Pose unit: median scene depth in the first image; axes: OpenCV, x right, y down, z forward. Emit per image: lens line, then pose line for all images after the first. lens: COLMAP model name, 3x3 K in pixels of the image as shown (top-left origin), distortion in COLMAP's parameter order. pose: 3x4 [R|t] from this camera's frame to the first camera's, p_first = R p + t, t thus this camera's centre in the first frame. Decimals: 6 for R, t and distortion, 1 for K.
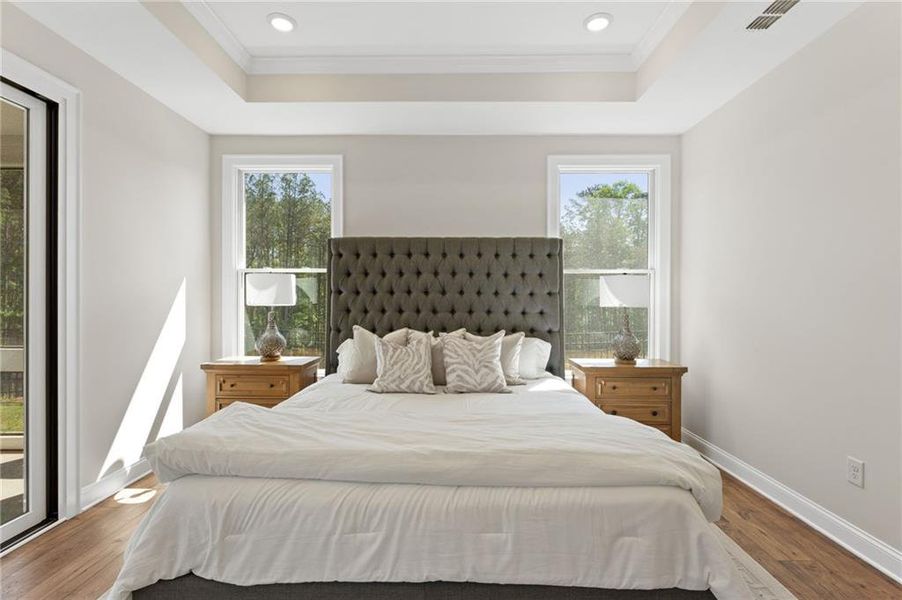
lens RADIAL K [[422.2, 0, 451.6], [0, 422.2, 299.7], [0, 0, 1]] dist [0.001215, 0.001140]
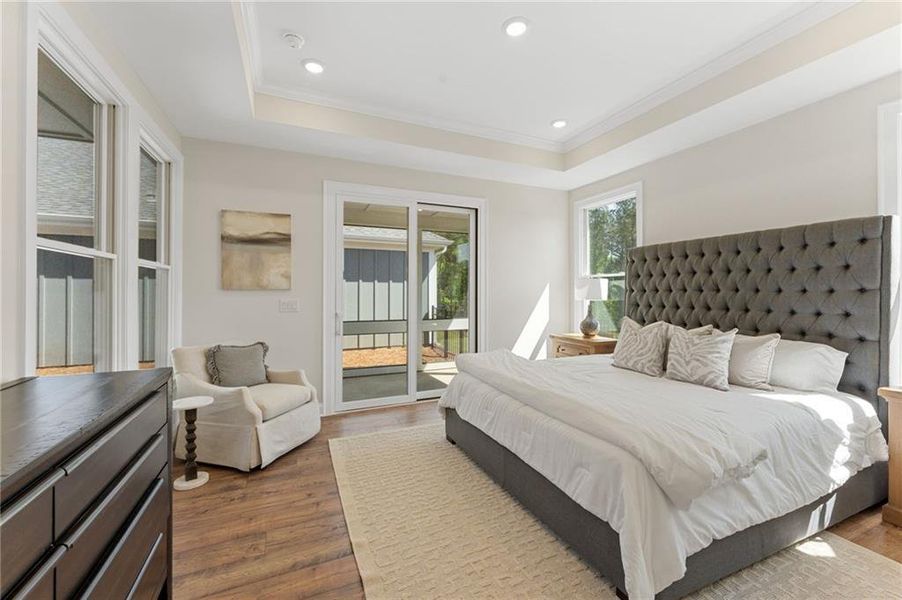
lens RADIAL K [[367.1, 0, 451.6], [0, 367.1, 294.5], [0, 0, 1]] dist [0.000839, 0.000009]
pose [[0.412088, 0.001325, -0.911143, 0.536860], [-0.006783, 0.999976, -0.001613, -0.000641], [0.911119, 0.006845, 0.412087, 0.044752]]
